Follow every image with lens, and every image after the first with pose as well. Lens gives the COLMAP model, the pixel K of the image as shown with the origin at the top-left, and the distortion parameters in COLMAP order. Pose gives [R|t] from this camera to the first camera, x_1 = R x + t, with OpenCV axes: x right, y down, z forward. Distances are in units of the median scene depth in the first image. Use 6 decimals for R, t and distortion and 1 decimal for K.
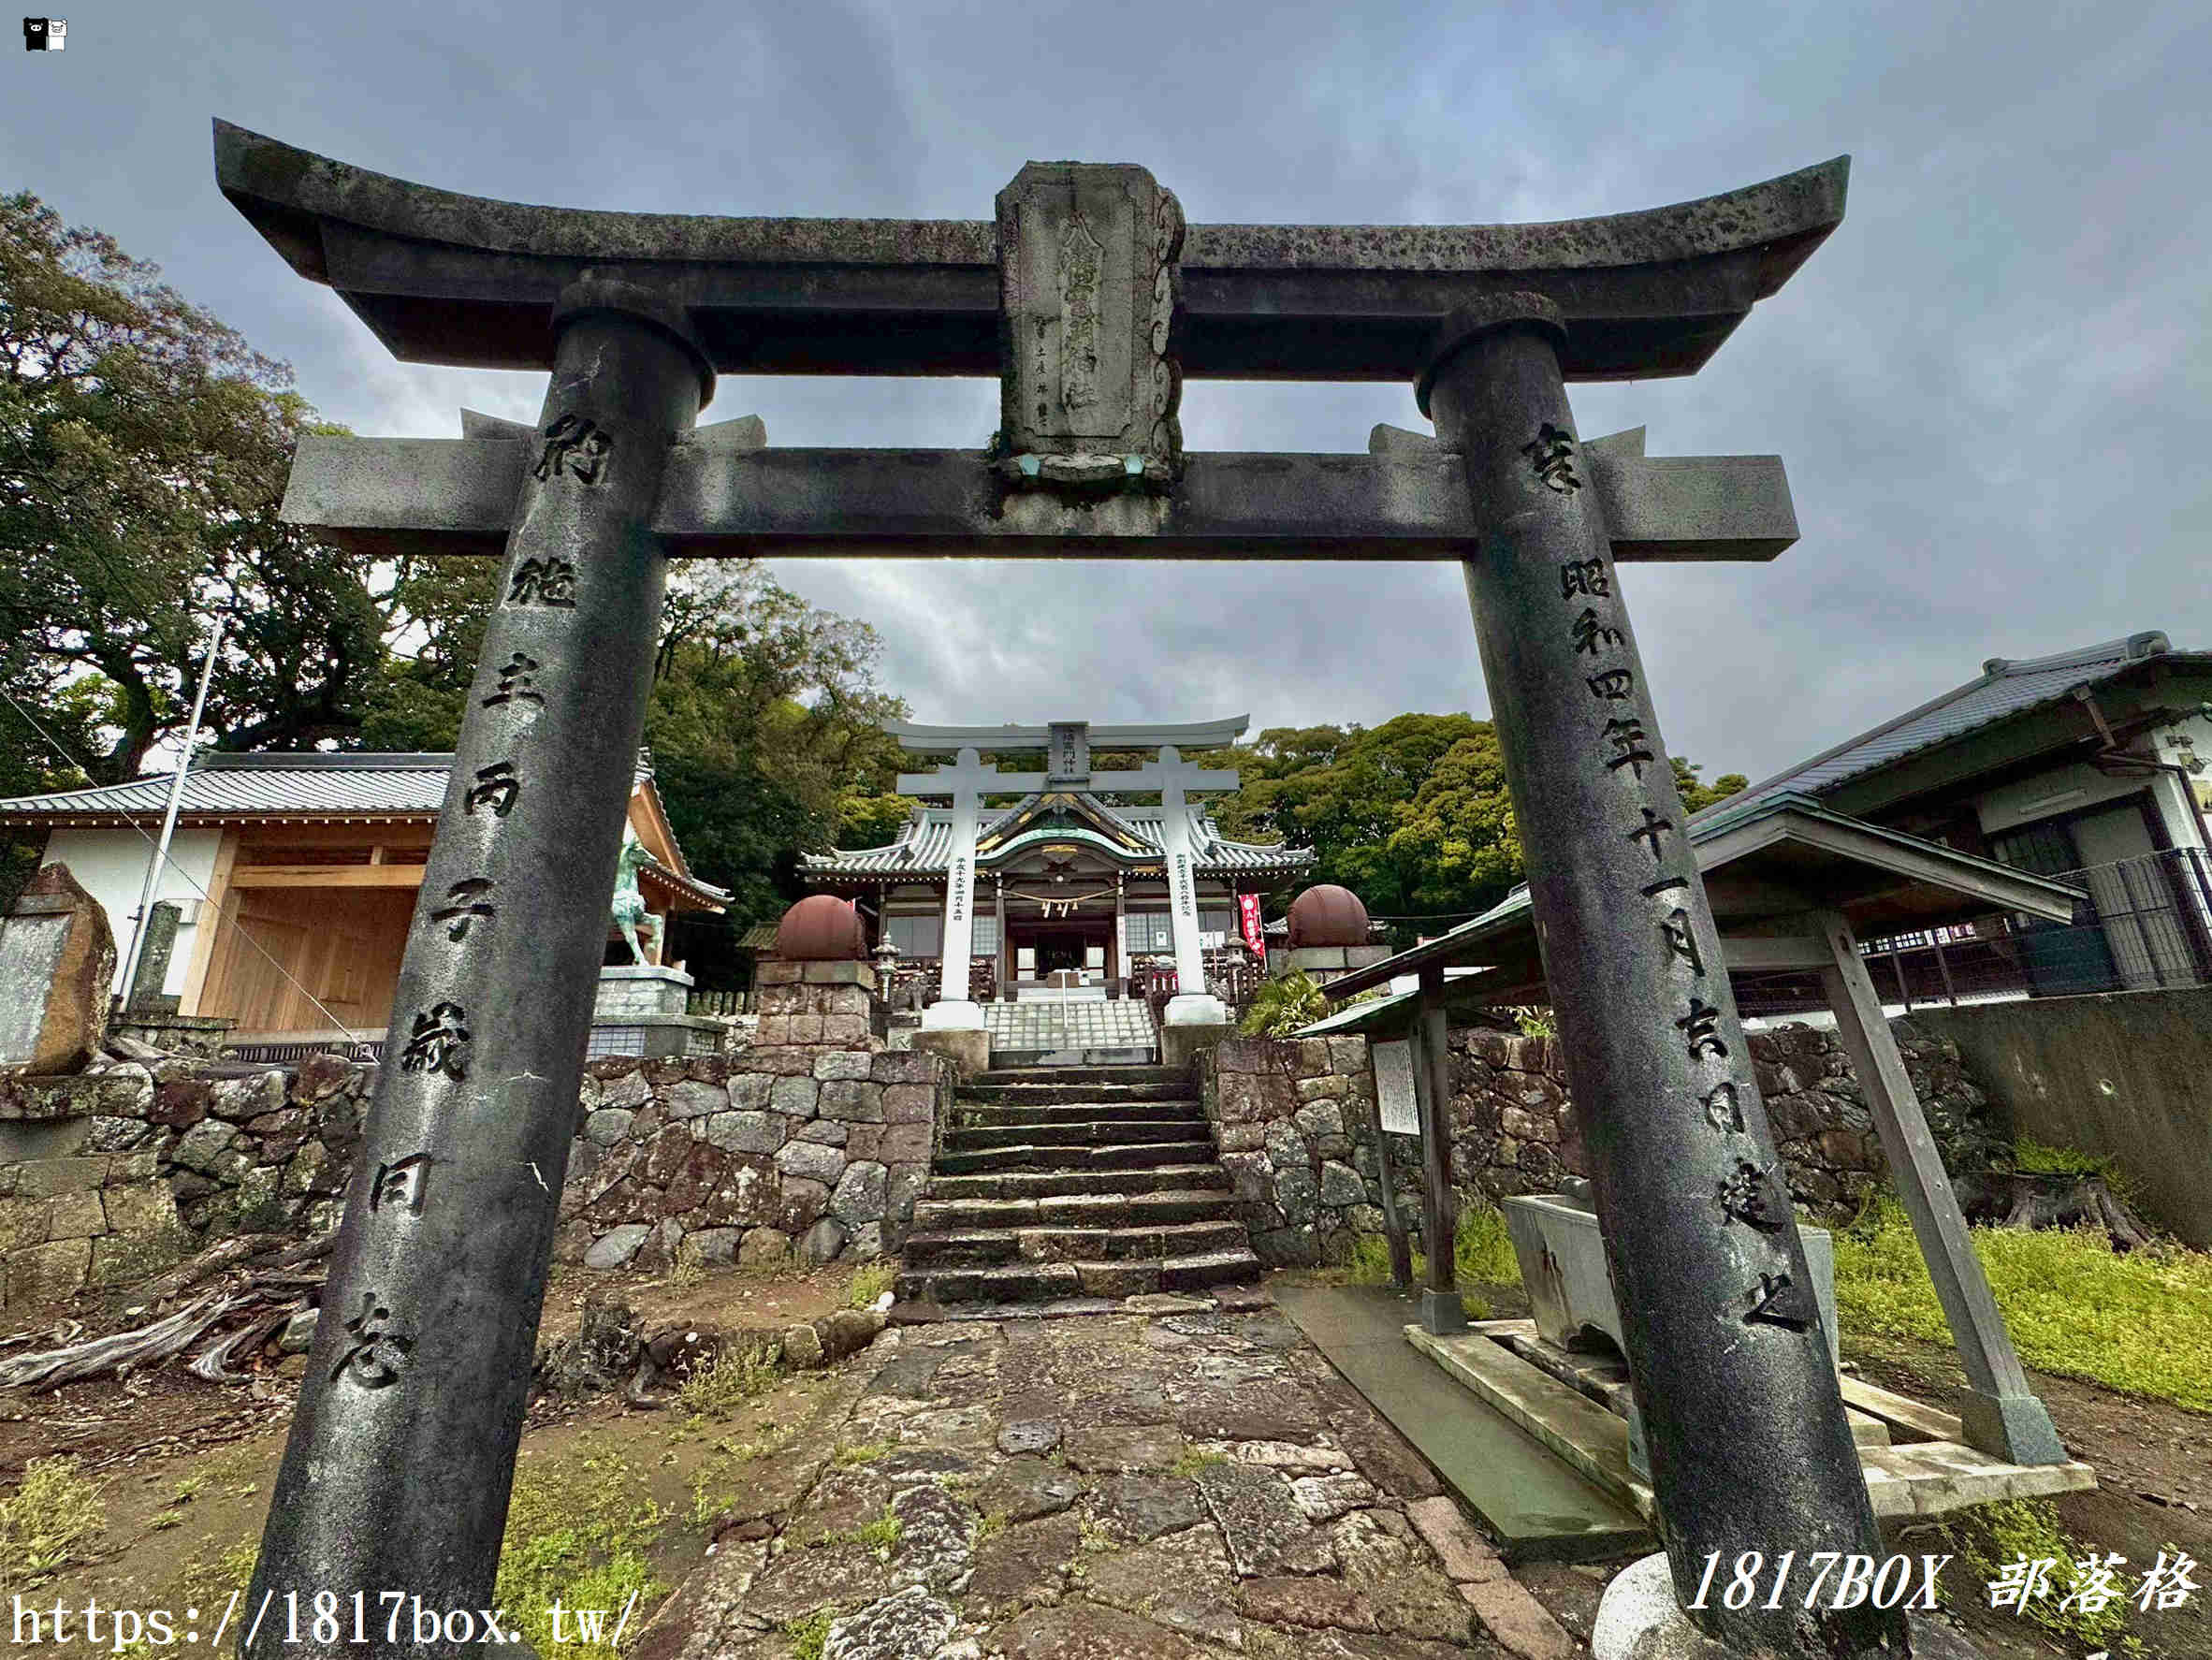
lens RADIAL K [[888.6, 0, 1102.8], [0, 888.6, 831.1], [0, 0, 1]] dist [-0.004360, 0.000868]
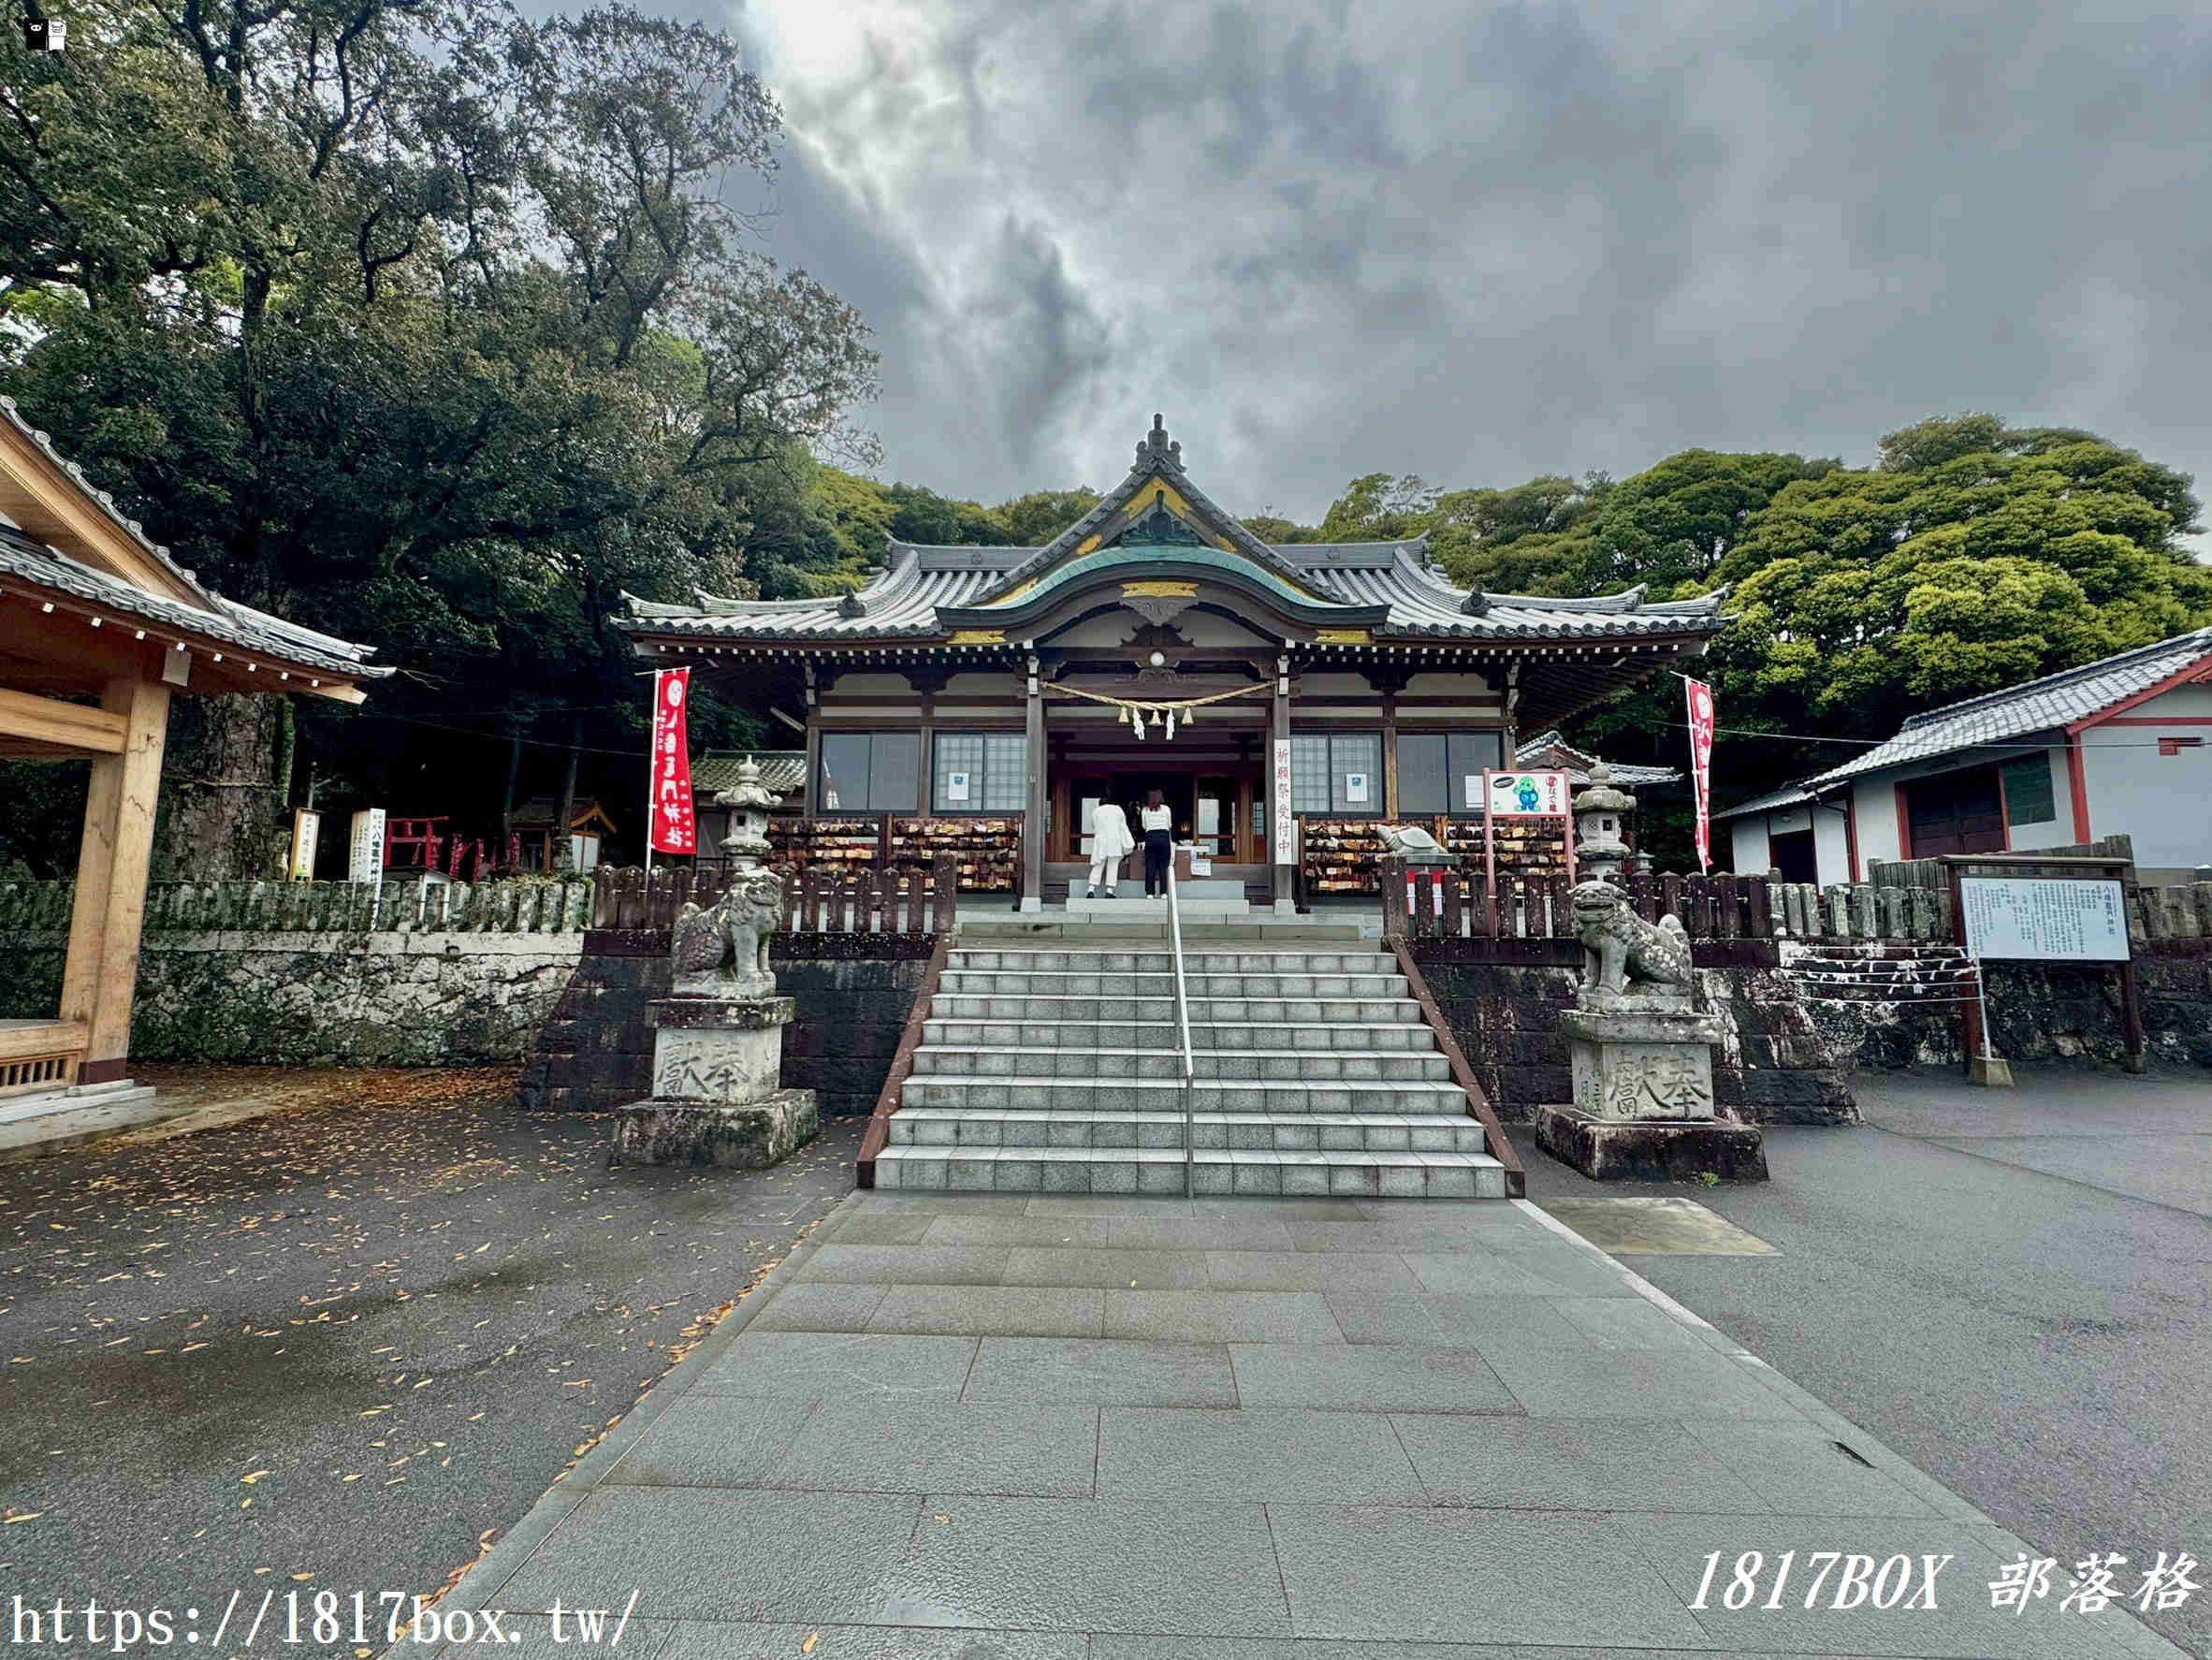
lens RADIAL K [[888.6, 0, 1112.3], [0, 888.6, 831.8], [0, 0, 1]] dist [-0.004360, 0.000868]
pose [[0.996296, 0.026460, -0.081812, -0.030627], [-0.011993, 0.984938, 0.172492, 0.063070], [0.085144, -0.170872, 0.981607, 0.506867]]
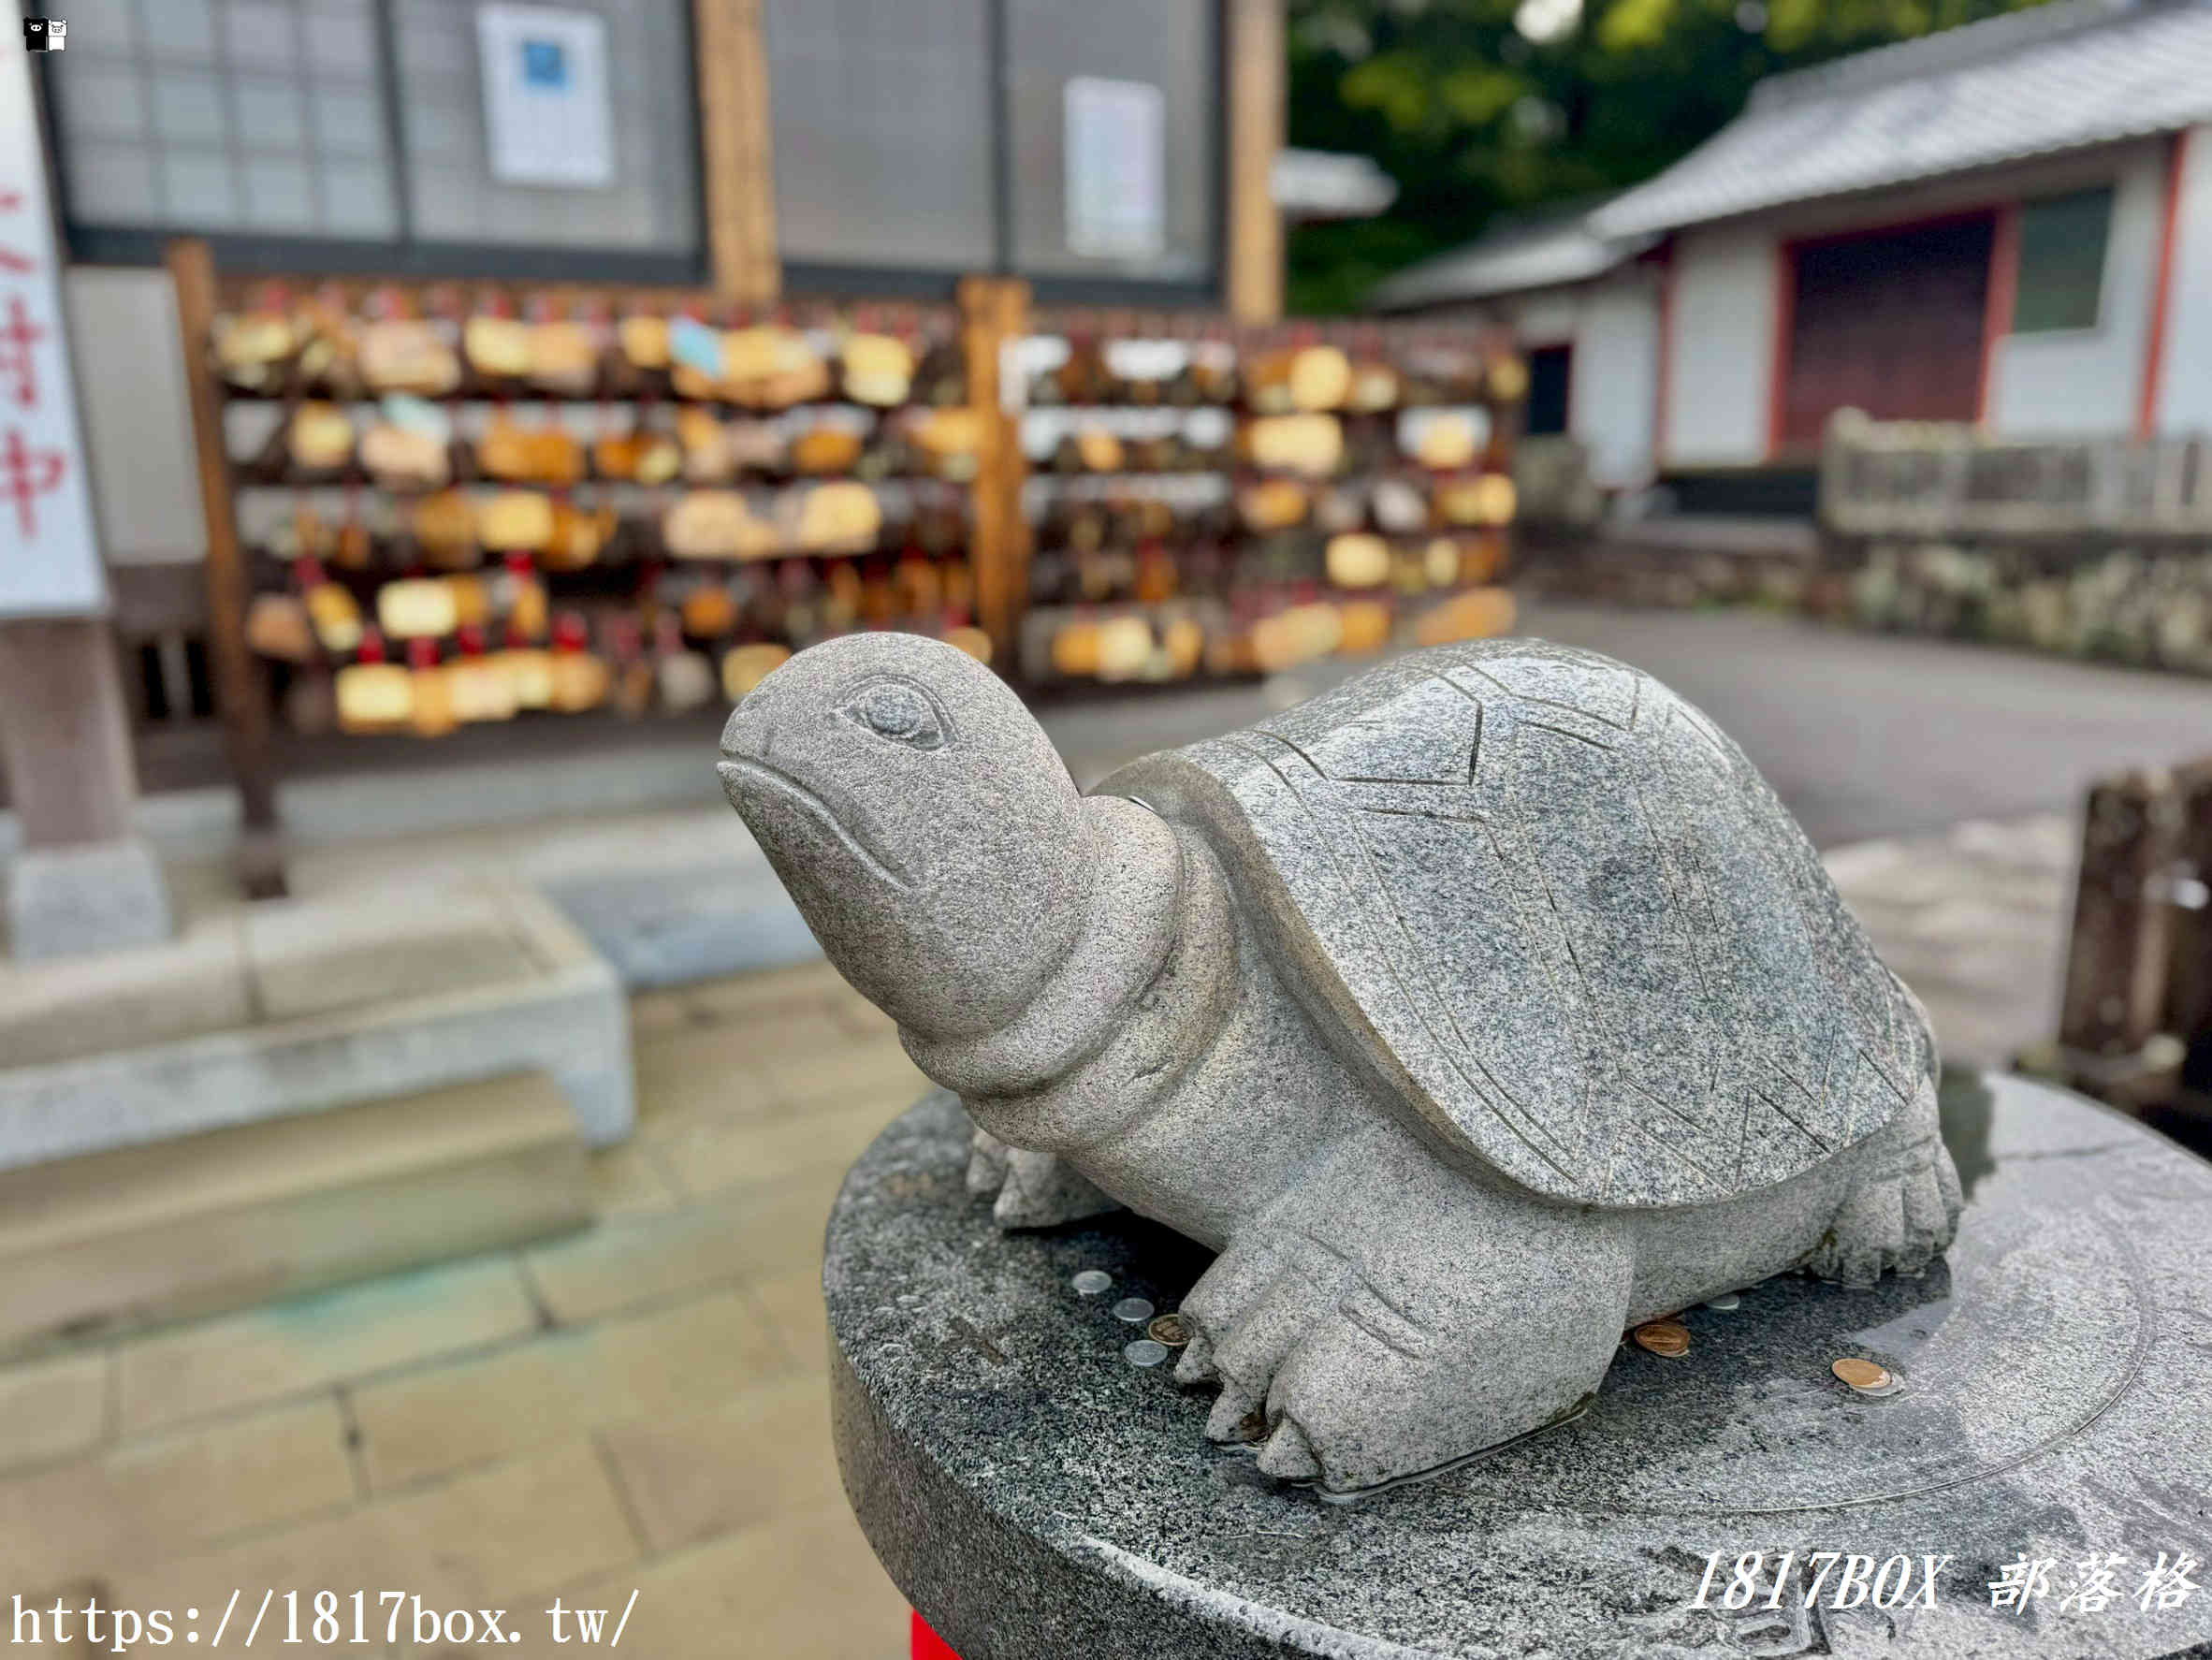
lens RADIAL K [[1562.1, 0, 1108.2], [0, 1562.1, 828.6], [0, 0, 1]] dist [-0.001276, -0.000362]
pose [[0.892228, -0.089763, 0.442574, 0.042254], [-0.129806, 0.887705, 0.441735, 0.113766], [-0.432526, -0.451577, 0.780384, 0.847807]]
